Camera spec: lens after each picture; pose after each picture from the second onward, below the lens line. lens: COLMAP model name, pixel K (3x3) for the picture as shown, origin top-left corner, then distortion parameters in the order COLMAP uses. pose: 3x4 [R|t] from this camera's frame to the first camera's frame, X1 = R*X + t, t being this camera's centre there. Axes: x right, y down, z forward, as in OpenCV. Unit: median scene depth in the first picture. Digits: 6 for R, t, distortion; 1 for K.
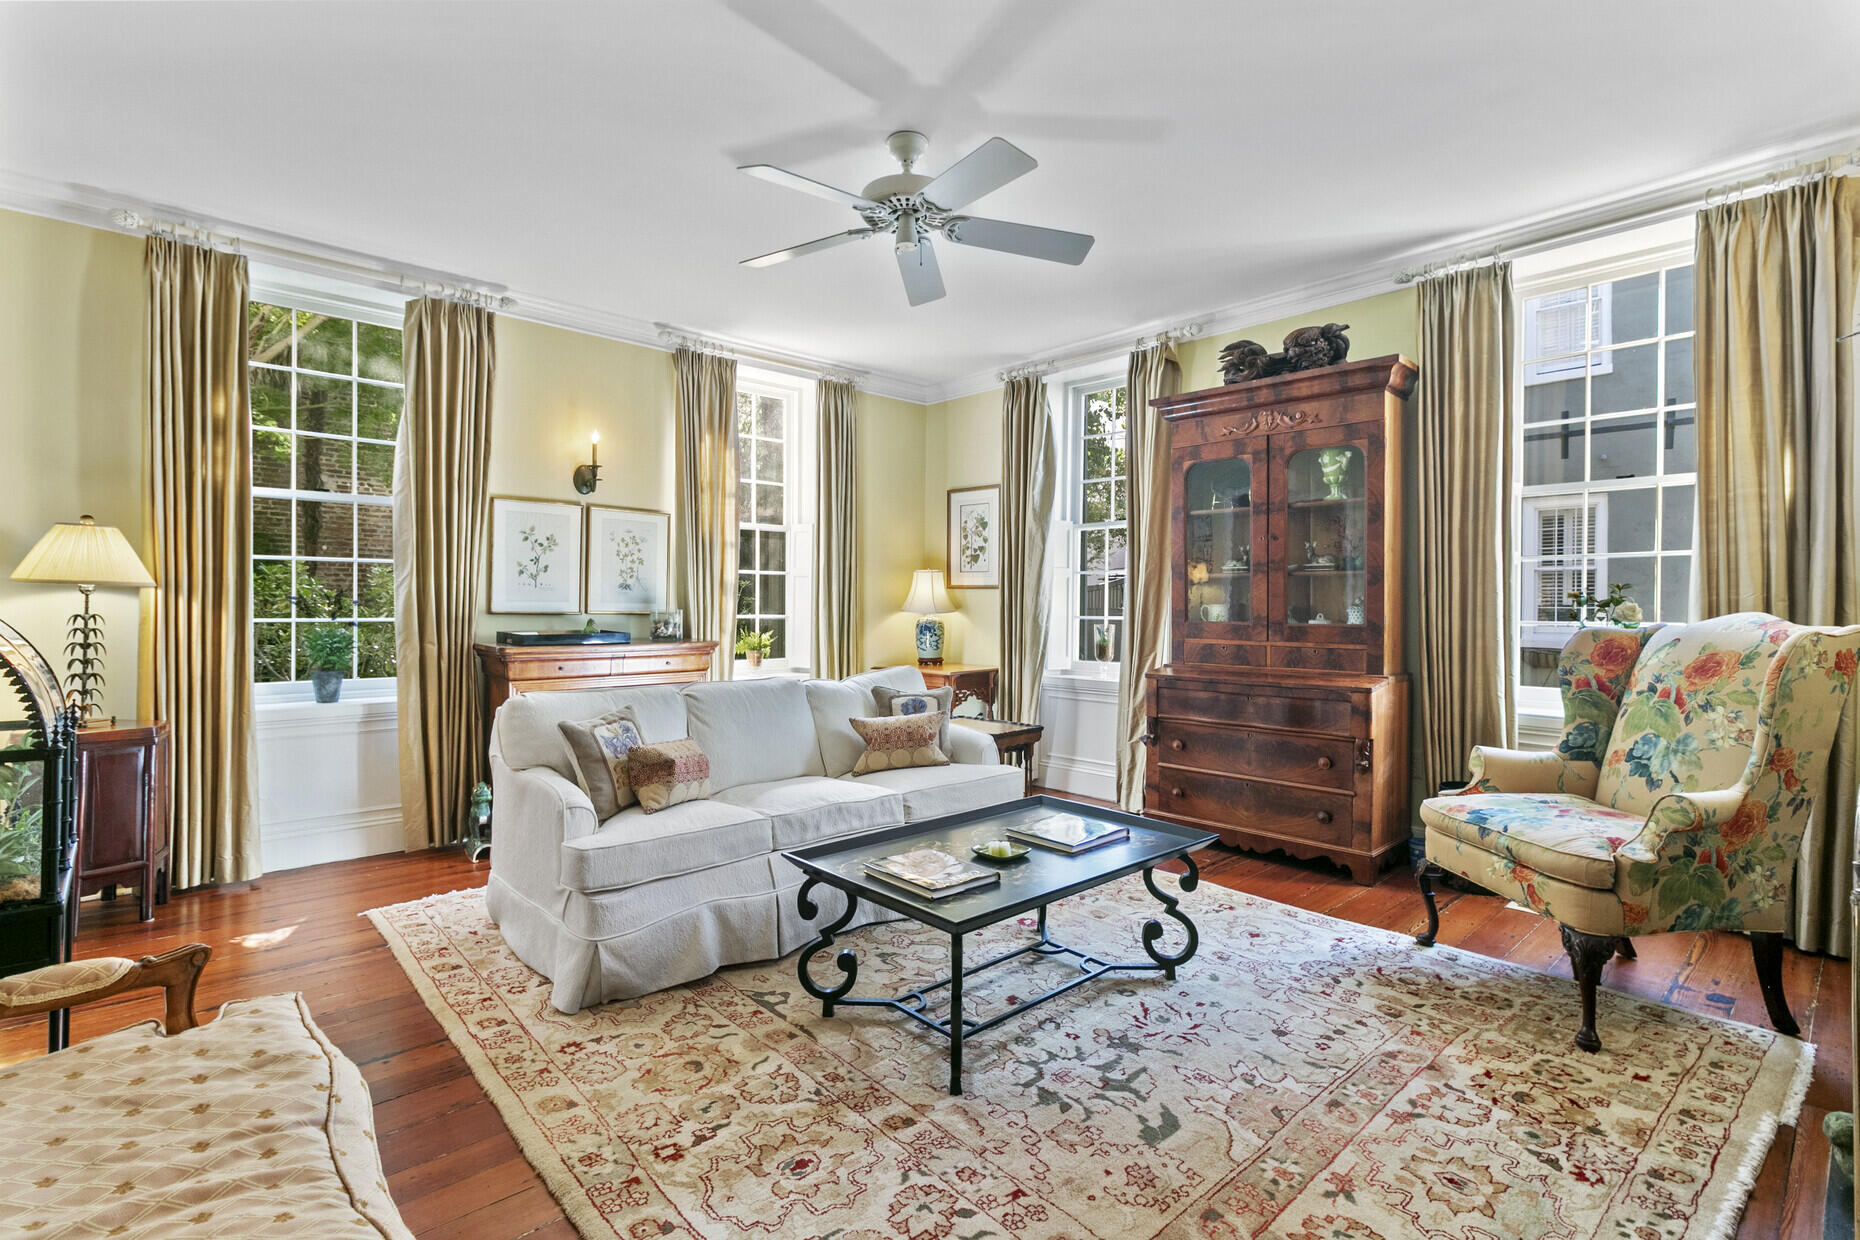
lens RADIAL K [[854.2, 0, 918.1], [0, 854.2, 614.5], [0, 0, 1]] dist [-0.002554, -0.000262]
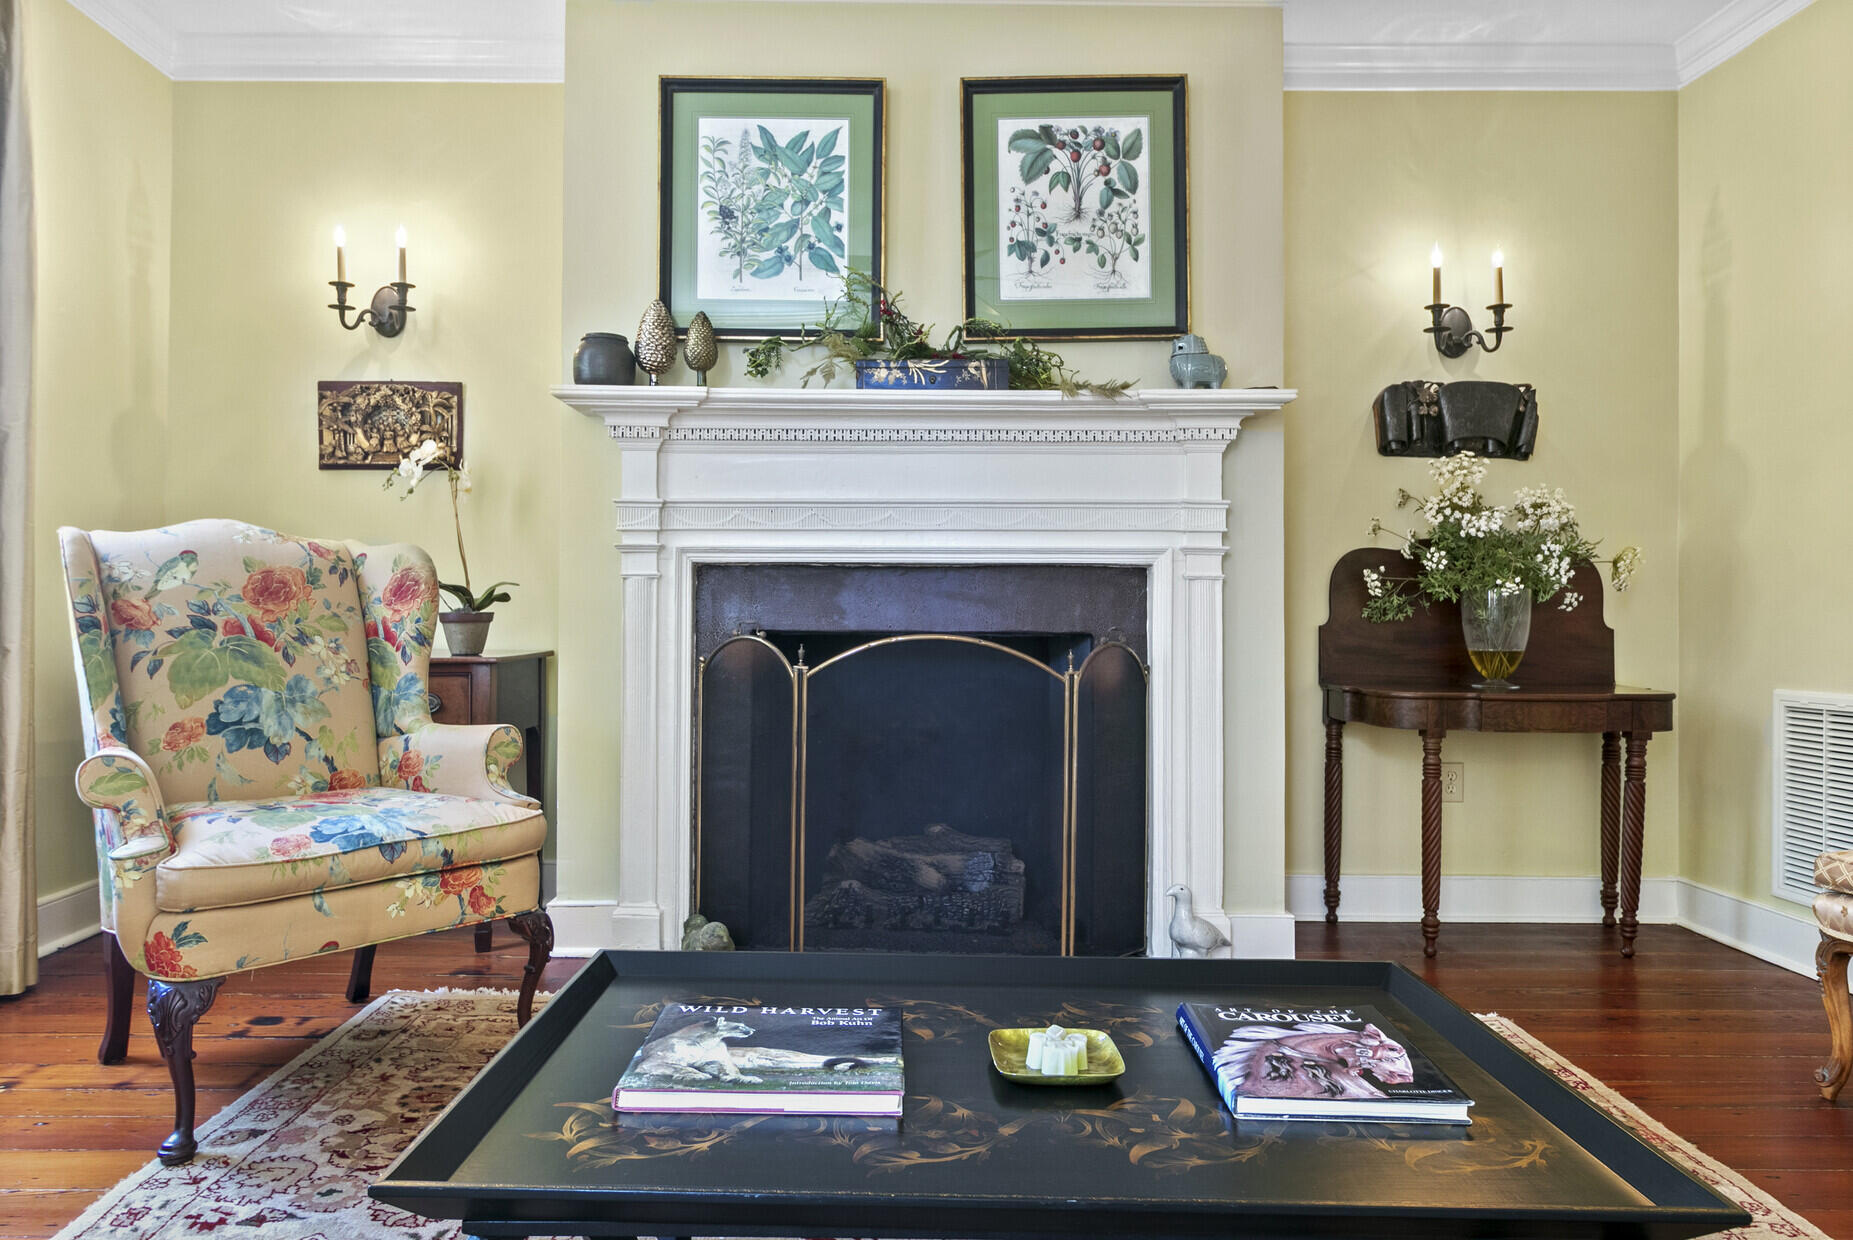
lens RADIAL K [[1205.6, 0, 904.6], [0, 1205.6, 600.1], [0, 0, 1]] dist [0.005218, 0.000218]
pose [[-0.736243, -0.002343, 0.676714, -0.209021], [-0.005310, 0.999983, -0.002314, 0.069663], [-0.676697, -0.005297, -0.736243, 1.369870]]
